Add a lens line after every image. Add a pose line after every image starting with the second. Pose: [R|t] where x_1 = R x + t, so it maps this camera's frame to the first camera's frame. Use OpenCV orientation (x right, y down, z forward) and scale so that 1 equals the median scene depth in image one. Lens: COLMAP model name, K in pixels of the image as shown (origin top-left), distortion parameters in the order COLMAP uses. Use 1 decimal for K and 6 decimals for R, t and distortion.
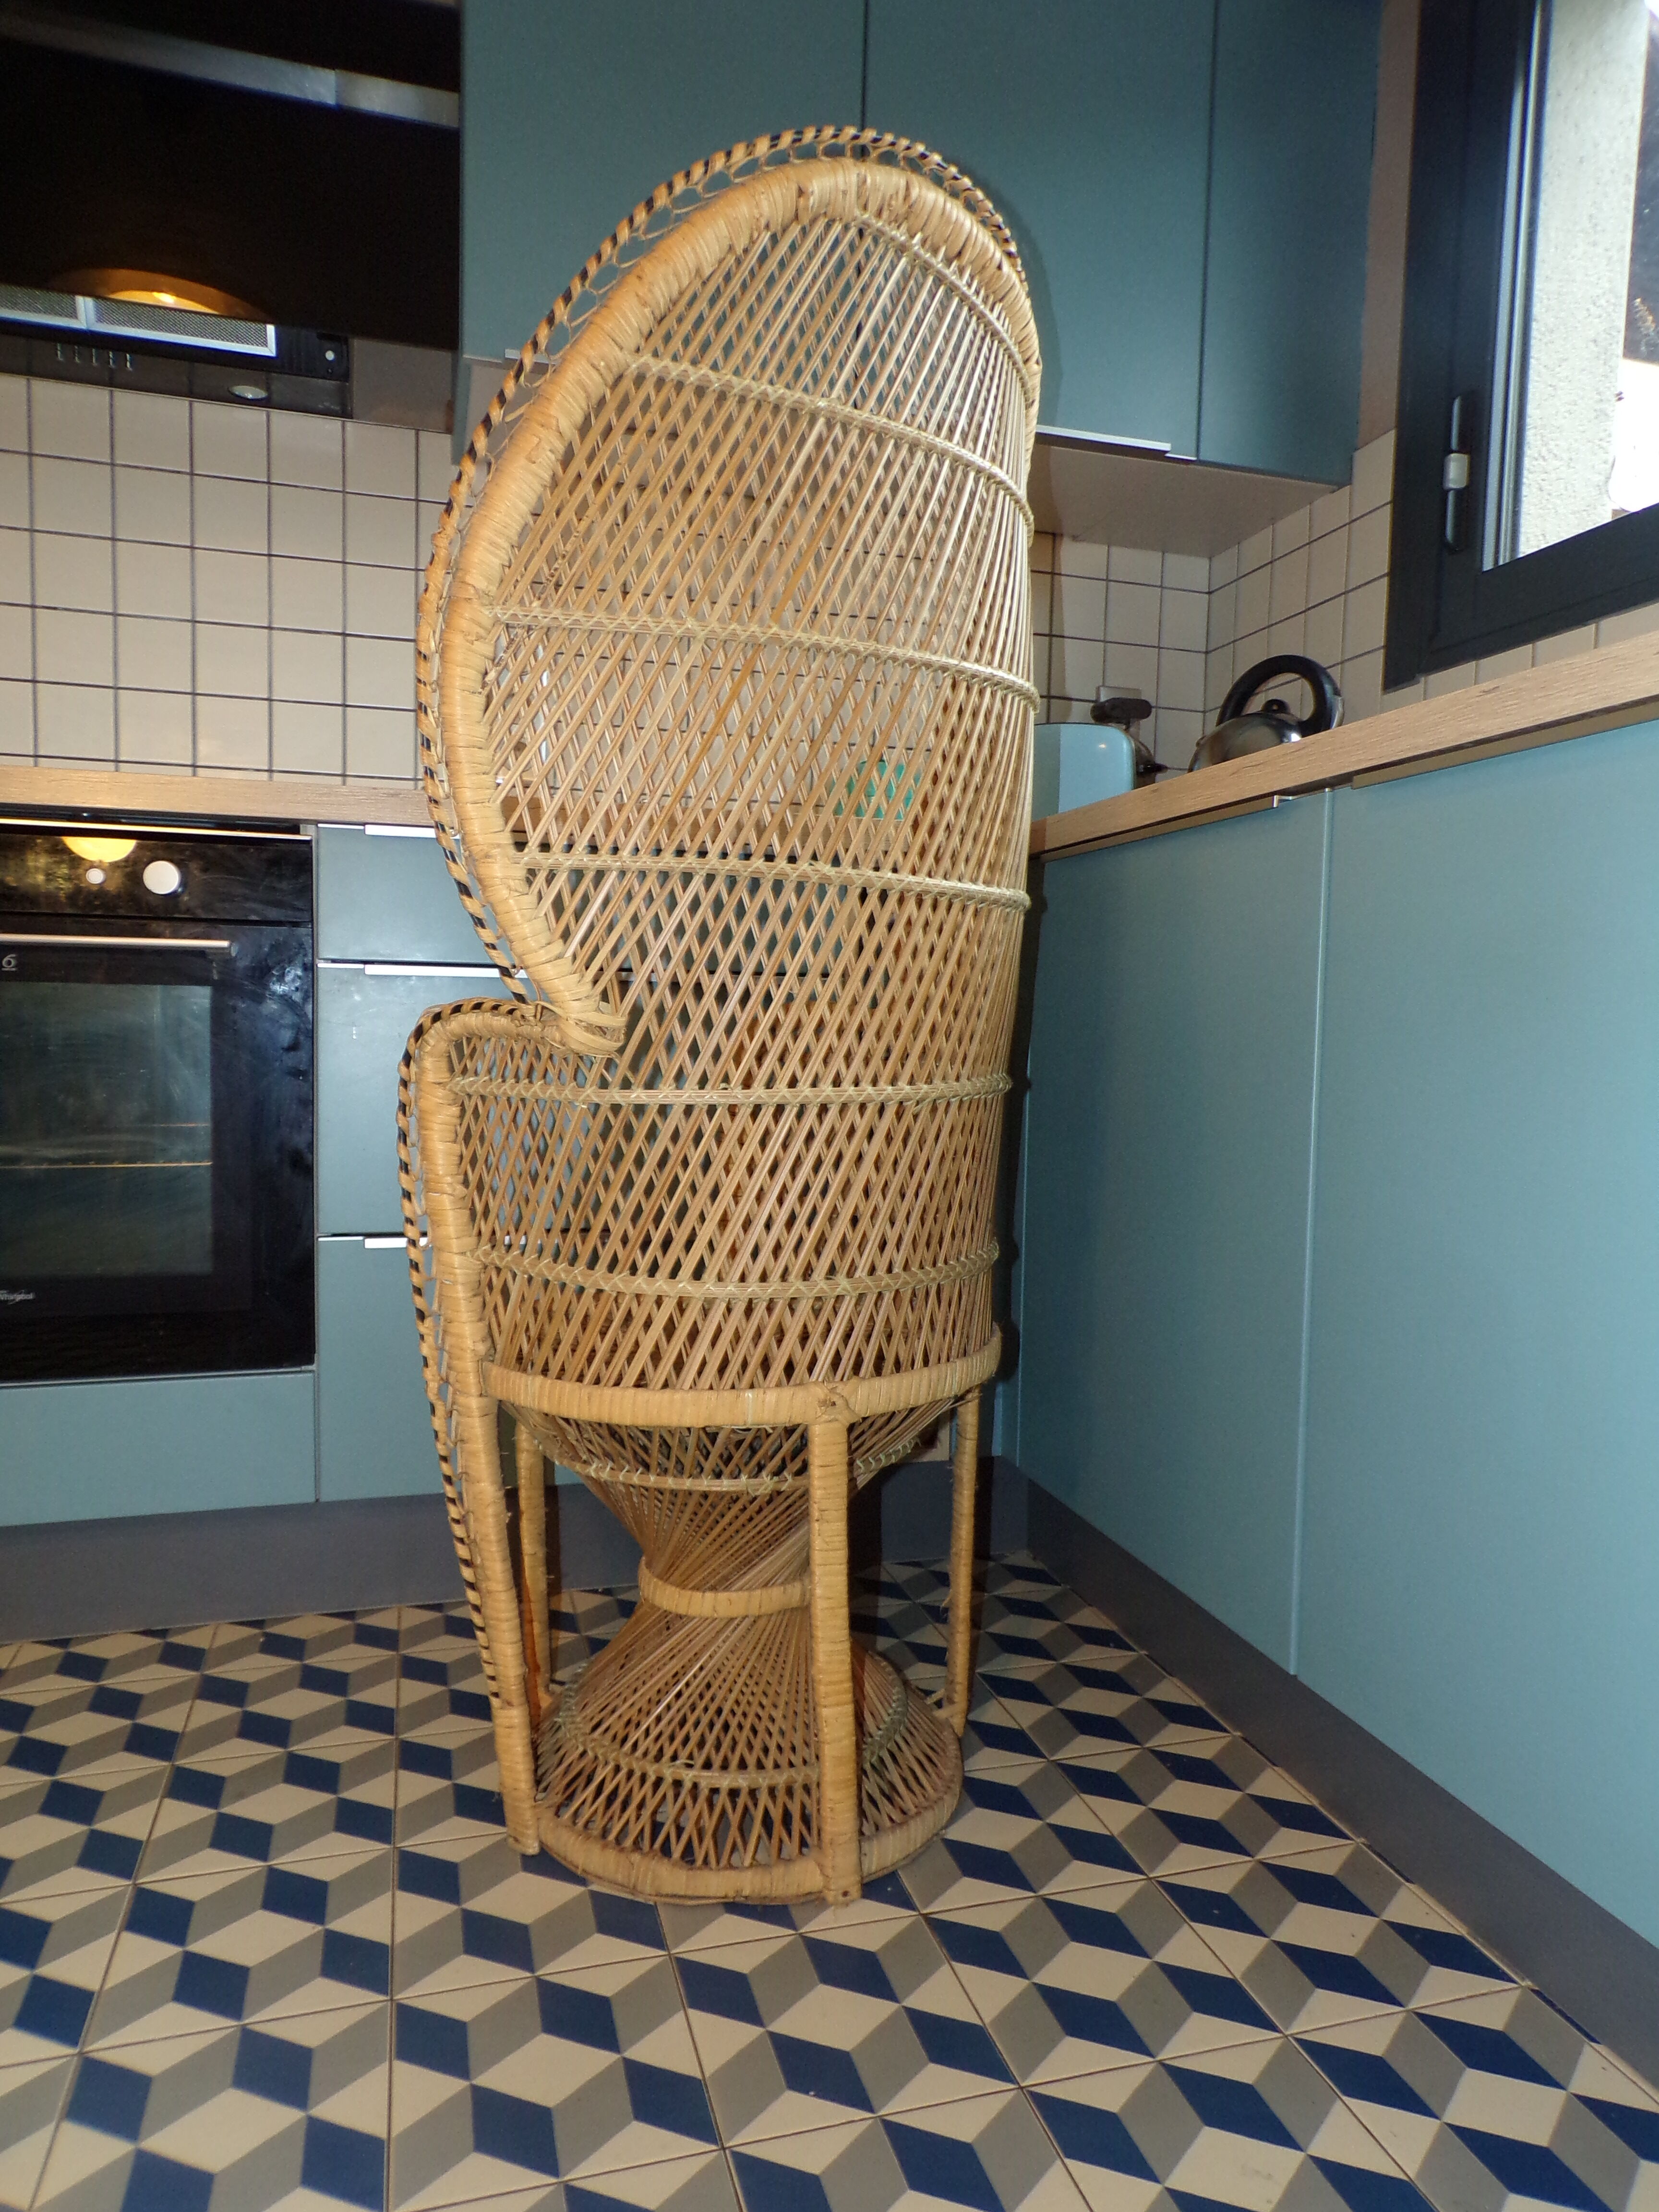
lens RADIAL K [[1484.2, 0, 830.2], [0, 1484.2, 1114.4], [0, 0, 1]] dist [0.016600, 0.002007]
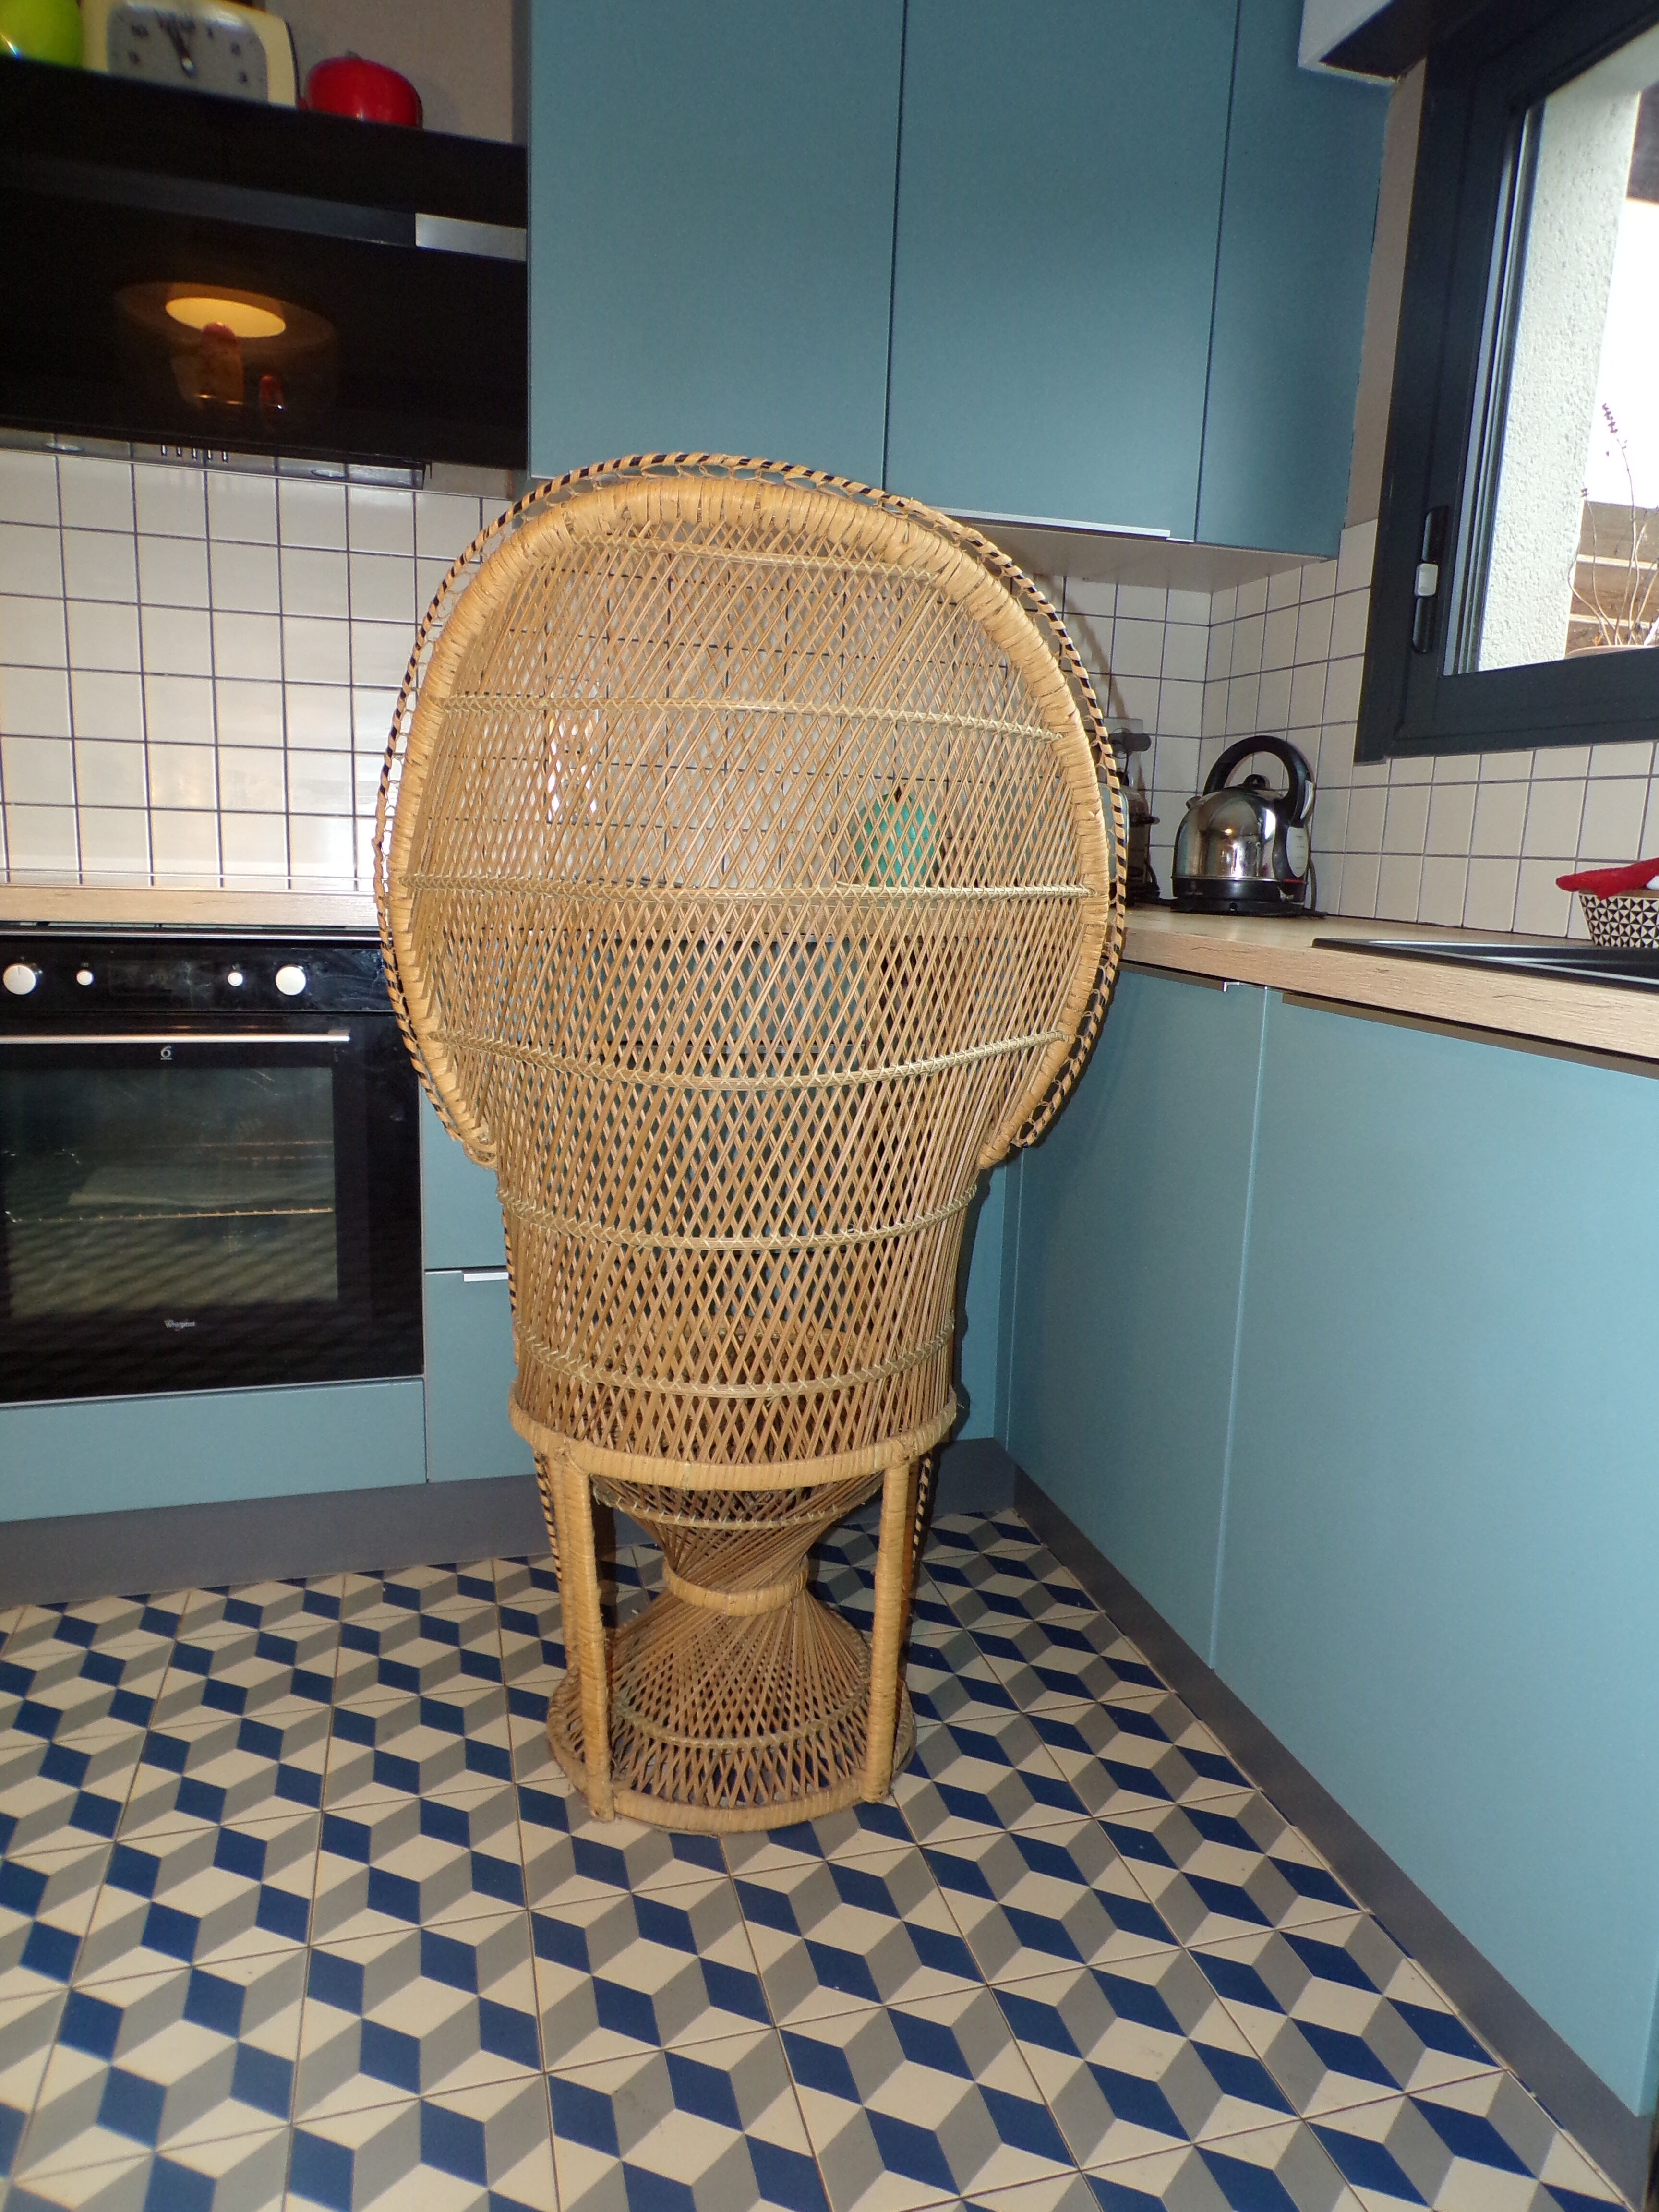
lens RADIAL K [[1484.2, 0, 825.5], [0, 1484.2, 1109.1], [0, 0, 1]] dist [0.016600, 0.002007]
pose [[0.999881, 0.012993, -0.008345, -0.013426], [-0.011963, 0.993480, 0.113378, -0.193476], [0.009764, -0.113265, 0.993517, -0.176668]]
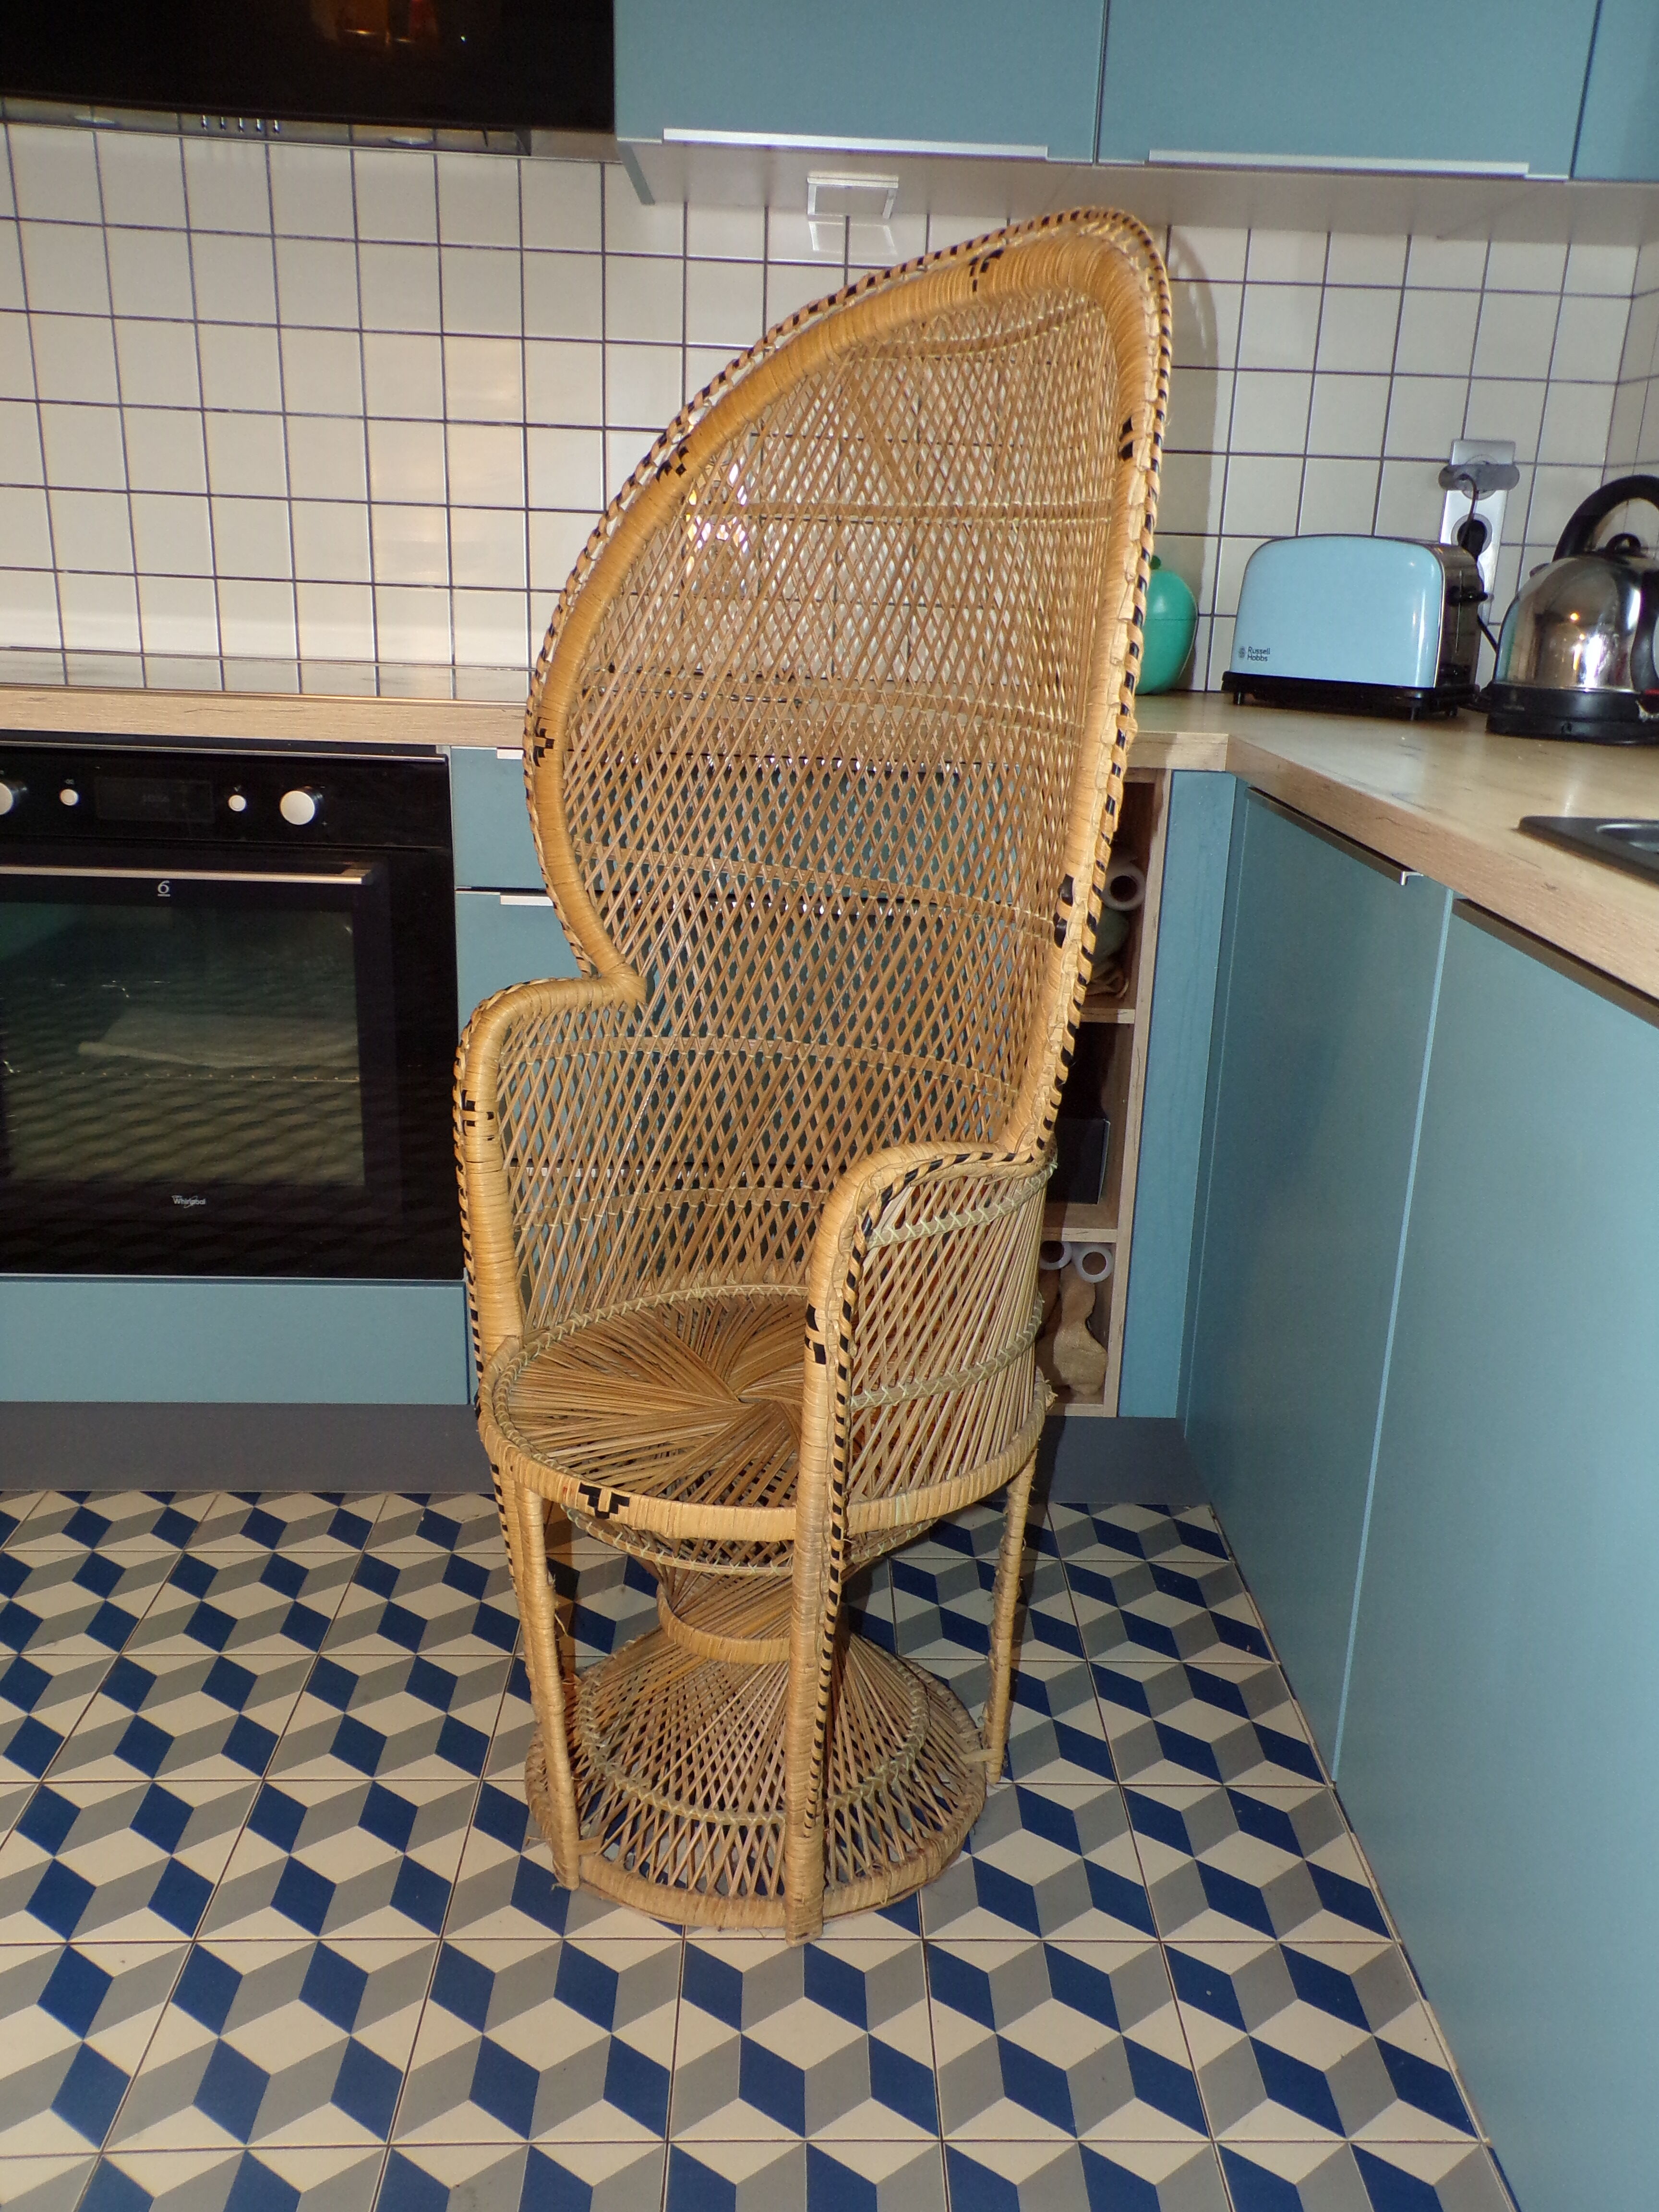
lens RADIAL K [[1808.1, 0, 834.8], [0, 1808.1, 1104.9], [0, 0, 1]] dist [0.066789, -0.012622]
pose [[0.968932, 0.083860, -0.232677, 0.187494], [-0.029494, 0.973228, 0.227943, -0.248529], [0.245563, -0.213999, 0.945464, -0.089204]]
